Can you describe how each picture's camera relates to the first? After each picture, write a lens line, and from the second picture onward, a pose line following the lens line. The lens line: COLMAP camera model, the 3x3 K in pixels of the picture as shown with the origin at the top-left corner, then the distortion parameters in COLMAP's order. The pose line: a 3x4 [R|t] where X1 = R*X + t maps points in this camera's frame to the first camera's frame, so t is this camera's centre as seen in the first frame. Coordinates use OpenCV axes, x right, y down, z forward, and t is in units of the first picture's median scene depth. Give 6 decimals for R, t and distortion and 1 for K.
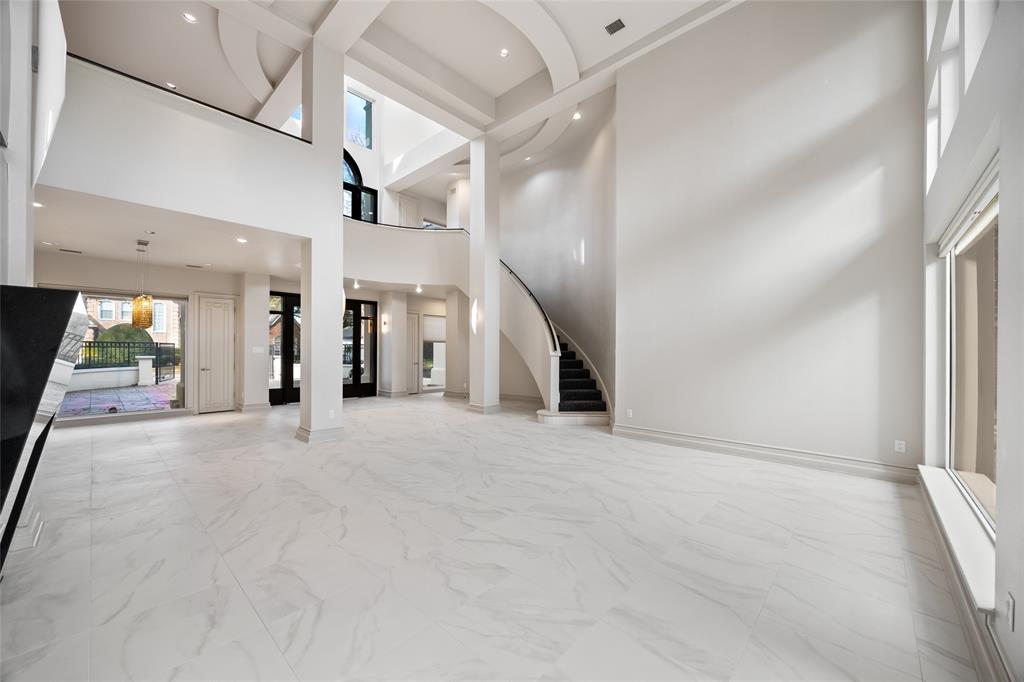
lens RADIAL K [[389.4, 0, 518.7], [0, 389.4, 349.2], [0, 0, 1]] dist [-0.016533, -0.000031]
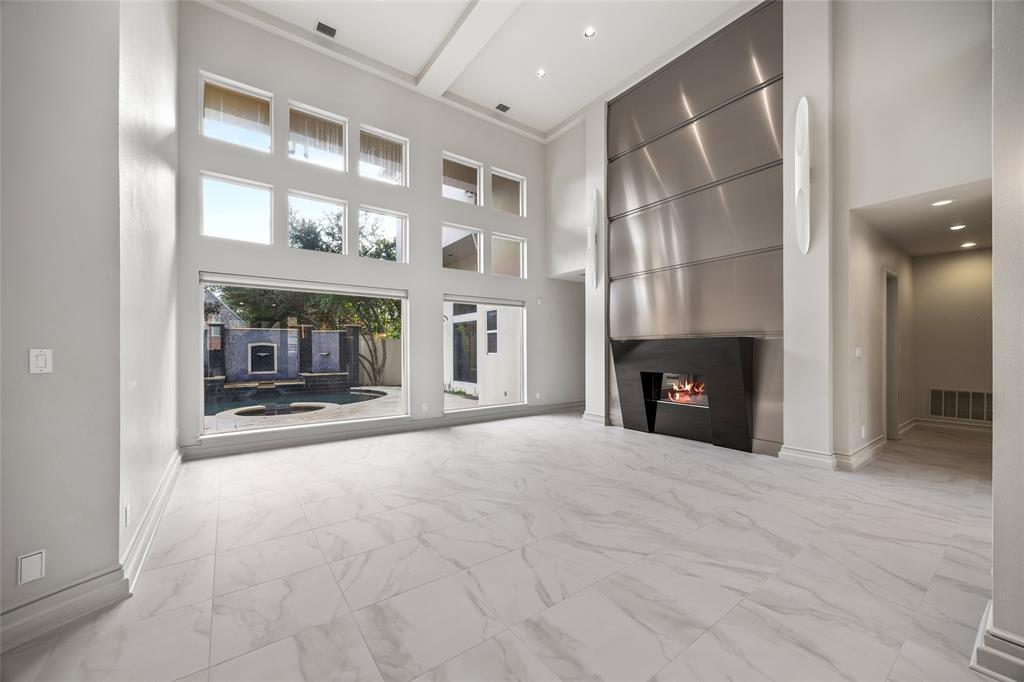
lens RADIAL K [[389.5, 0, 510.4], [0, 389.5, 351.1], [0, 0, 1]] dist [-0.002064, -0.000191]
pose [[-0.979319, -0.003872, 0.202286, -0.253826], [-0.002906, 0.999983, 0.005073, -0.001700], [-0.202302, 0.004380, -0.979313, 1.988430]]
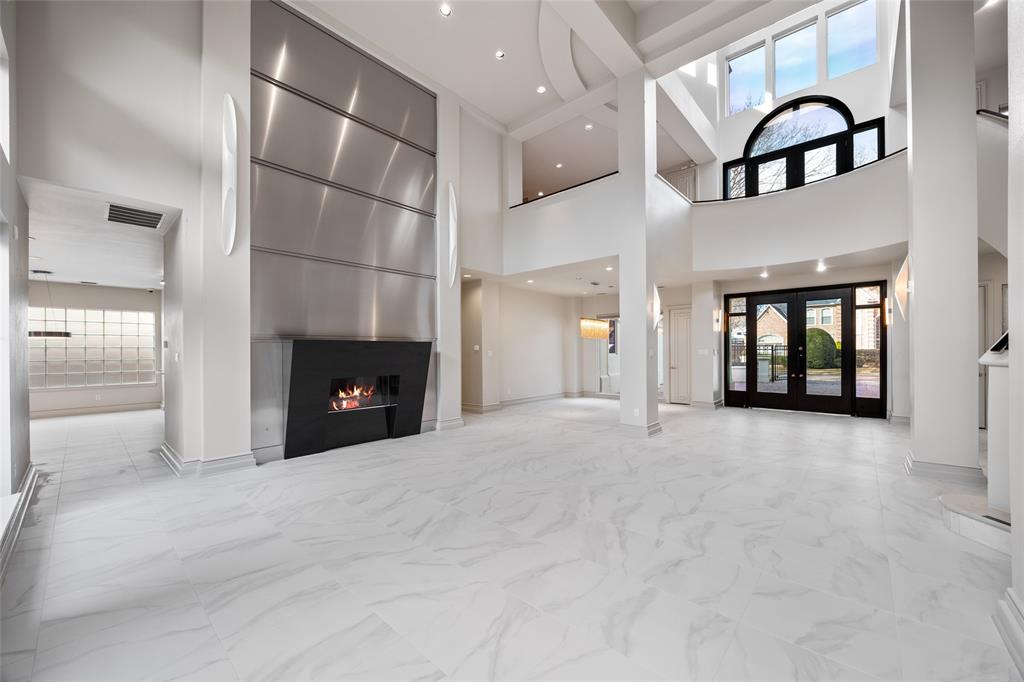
lens RADIAL K [[389.5, 0, 510.4], [0, 389.5, 351.1], [0, 0, 1]] dist [-0.002064, -0.000191]
pose [[0.000053, -0.008519, -0.999964, 0.870868], [0.009978, 0.999914, -0.008518, 0.005311], [0.999950, -0.009977, 0.000138, 0.952859]]
